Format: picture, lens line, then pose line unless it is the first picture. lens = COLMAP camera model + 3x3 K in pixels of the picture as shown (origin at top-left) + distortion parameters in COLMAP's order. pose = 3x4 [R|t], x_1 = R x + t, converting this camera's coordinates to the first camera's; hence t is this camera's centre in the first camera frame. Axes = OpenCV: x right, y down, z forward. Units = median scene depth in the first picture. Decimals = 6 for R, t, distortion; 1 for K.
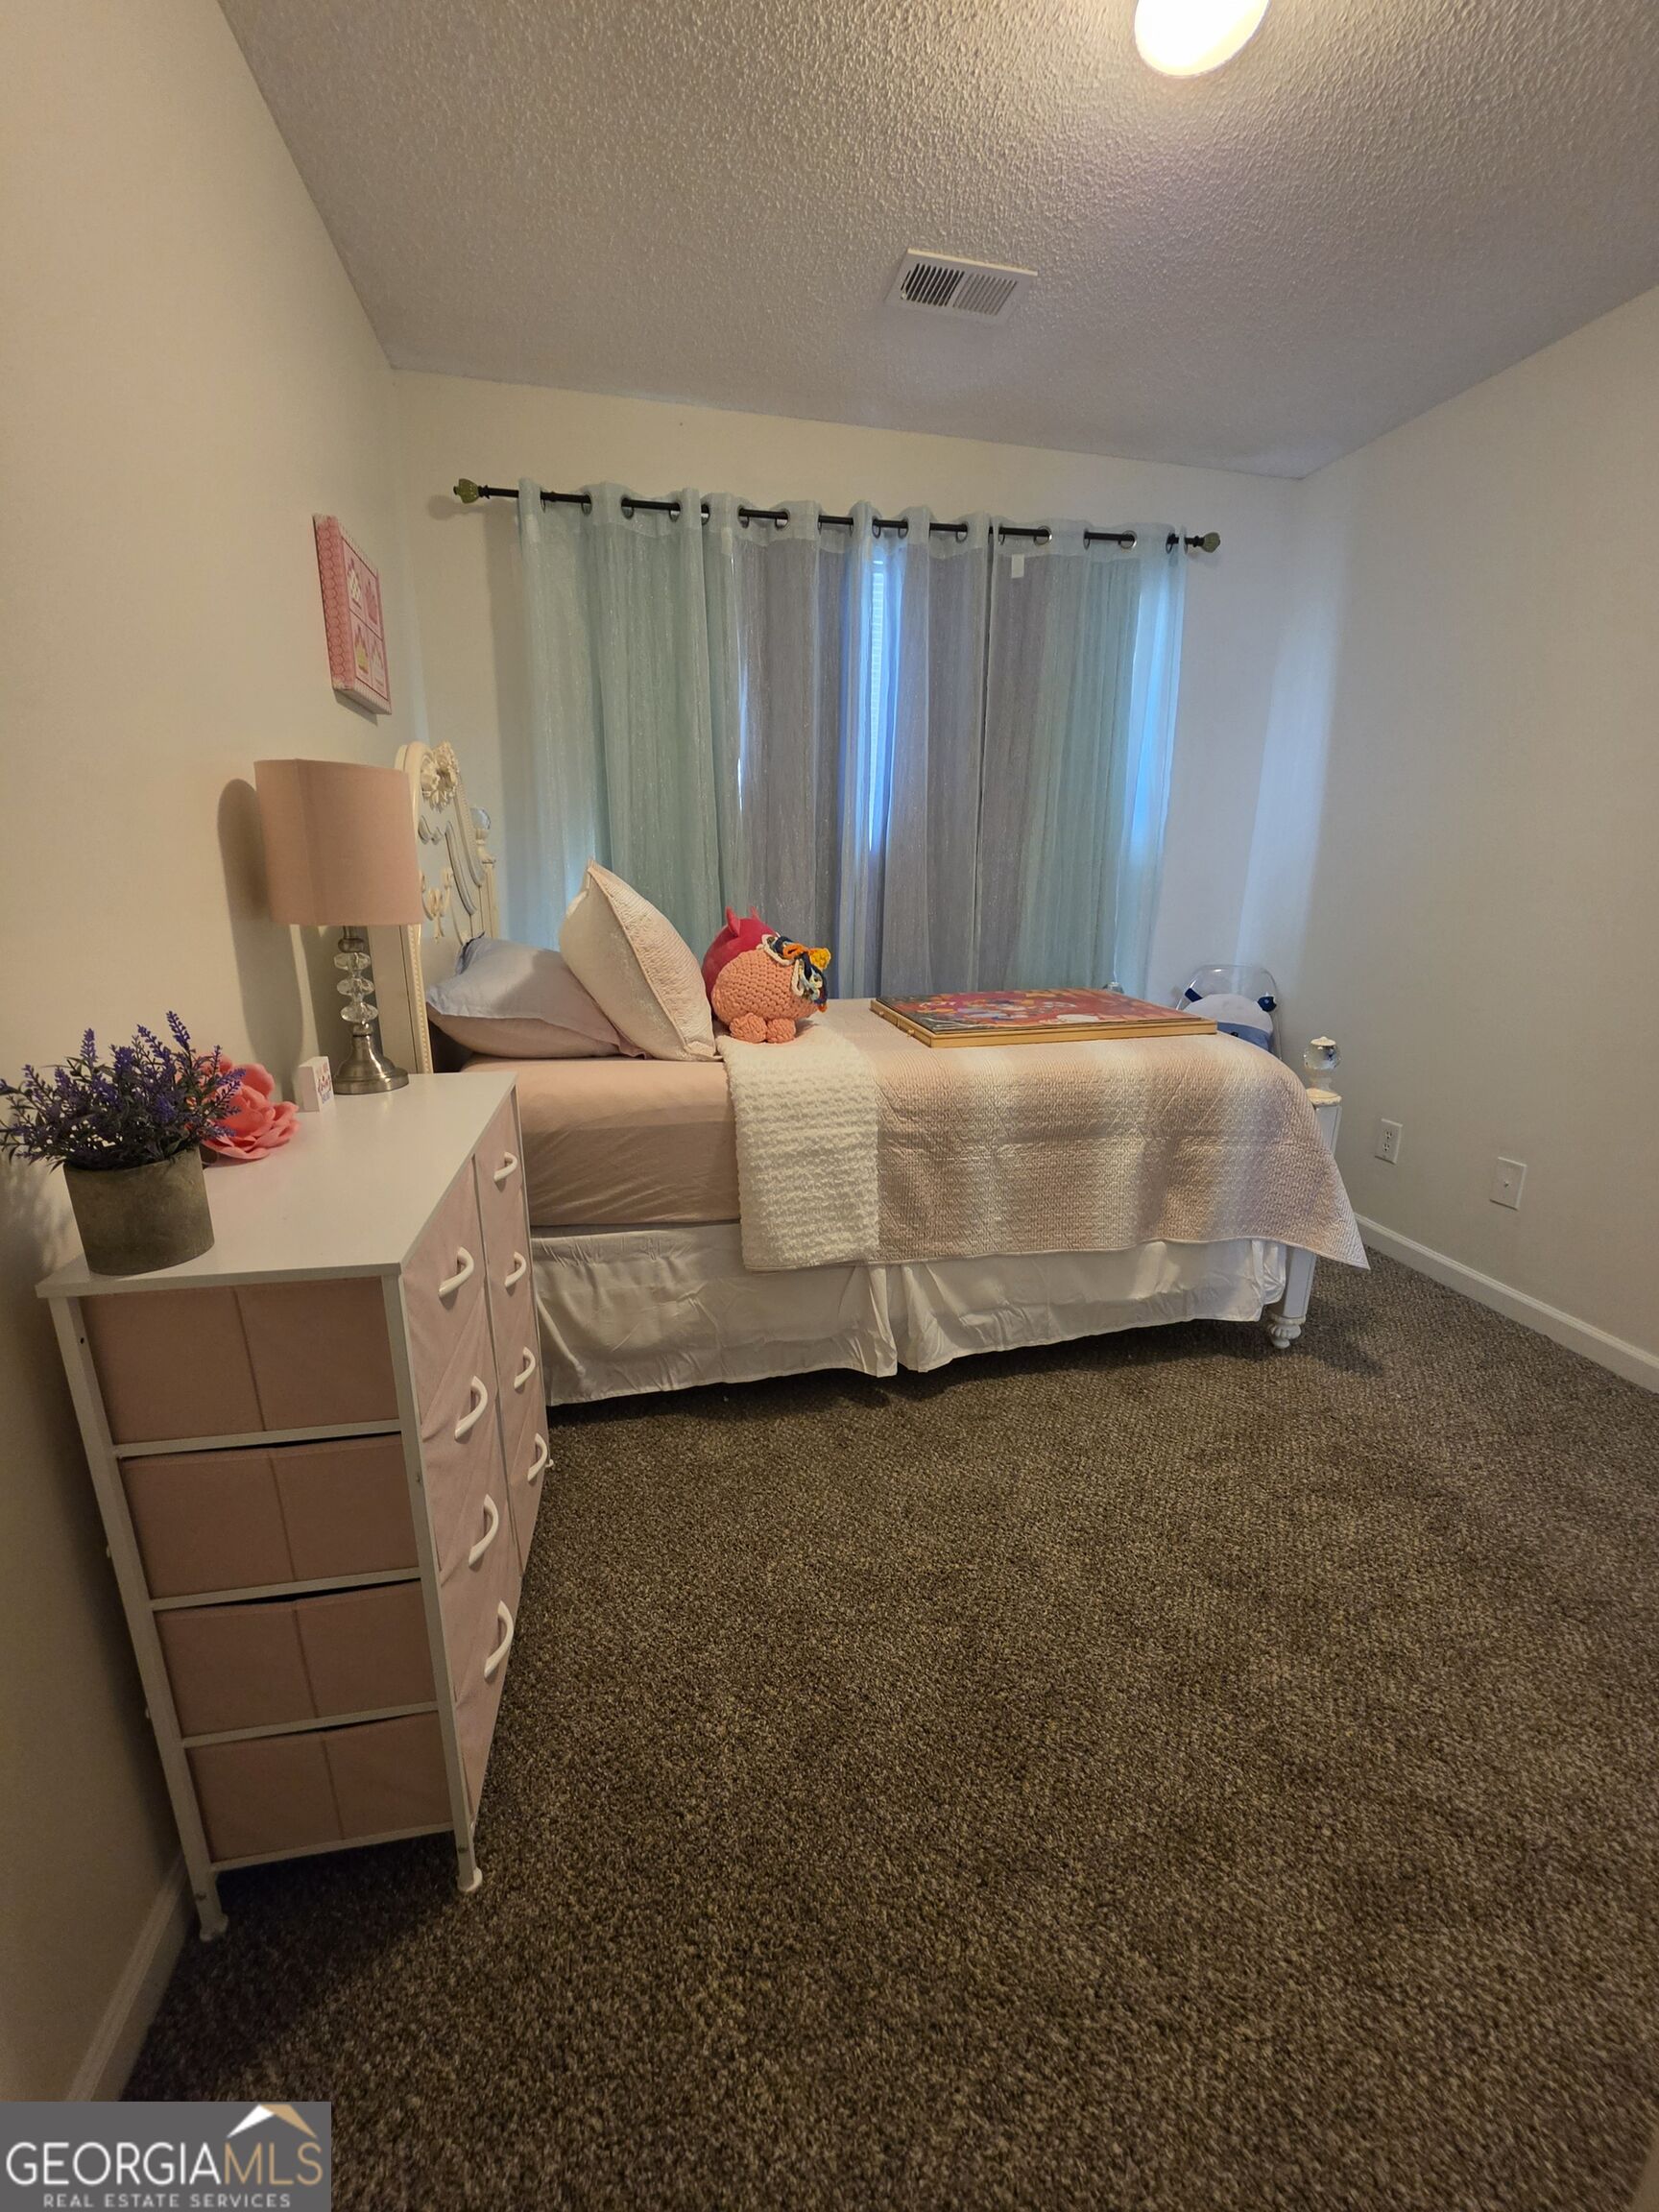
lens RADIAL K [[886.0, 0, 828.1], [0, 886.0, 1107.0], [0, 0, 1]] dist [-0.005015, 0.002292]
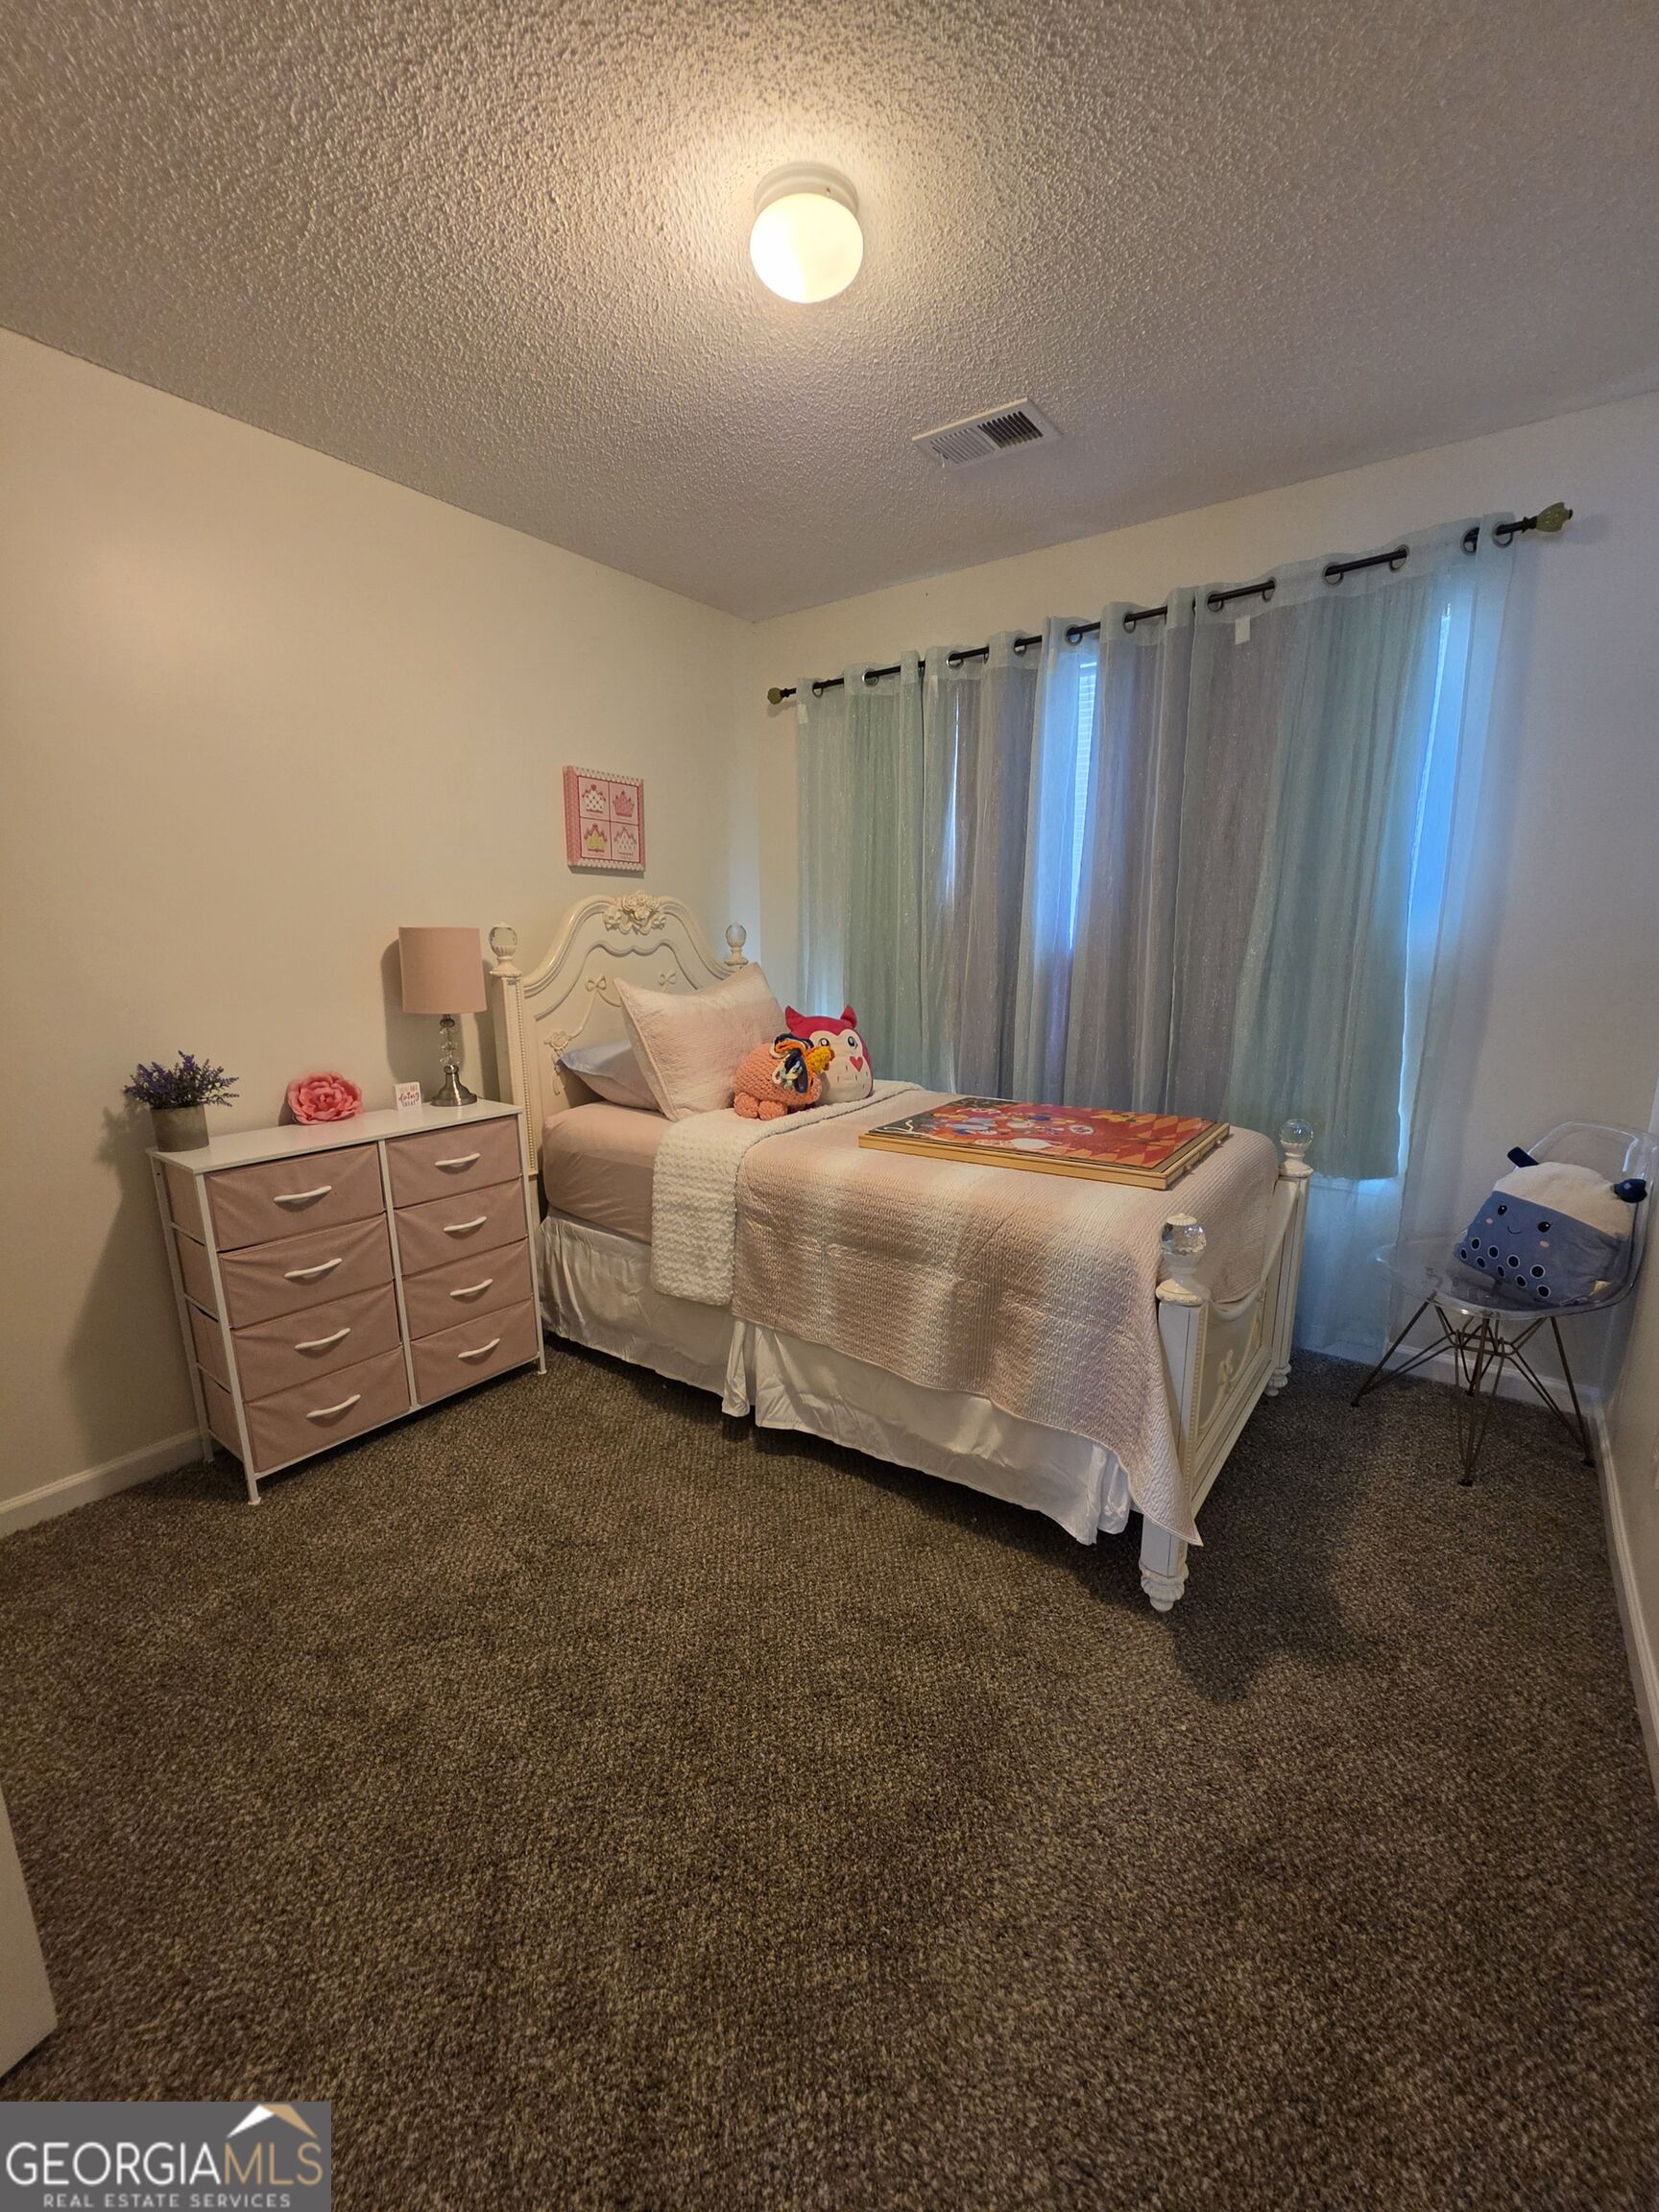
lens RADIAL K [[886.0, 0, 833.0], [0, 886.0, 1116.4], [0, 0, 1]] dist [-0.005015, 0.002292]
pose [[0.672483, 0.140284, -0.726696, 0.935833], [-0.183022, 0.982898, 0.020375, -0.126611], [0.717126, 0.119300, 0.686657, 0.252810]]
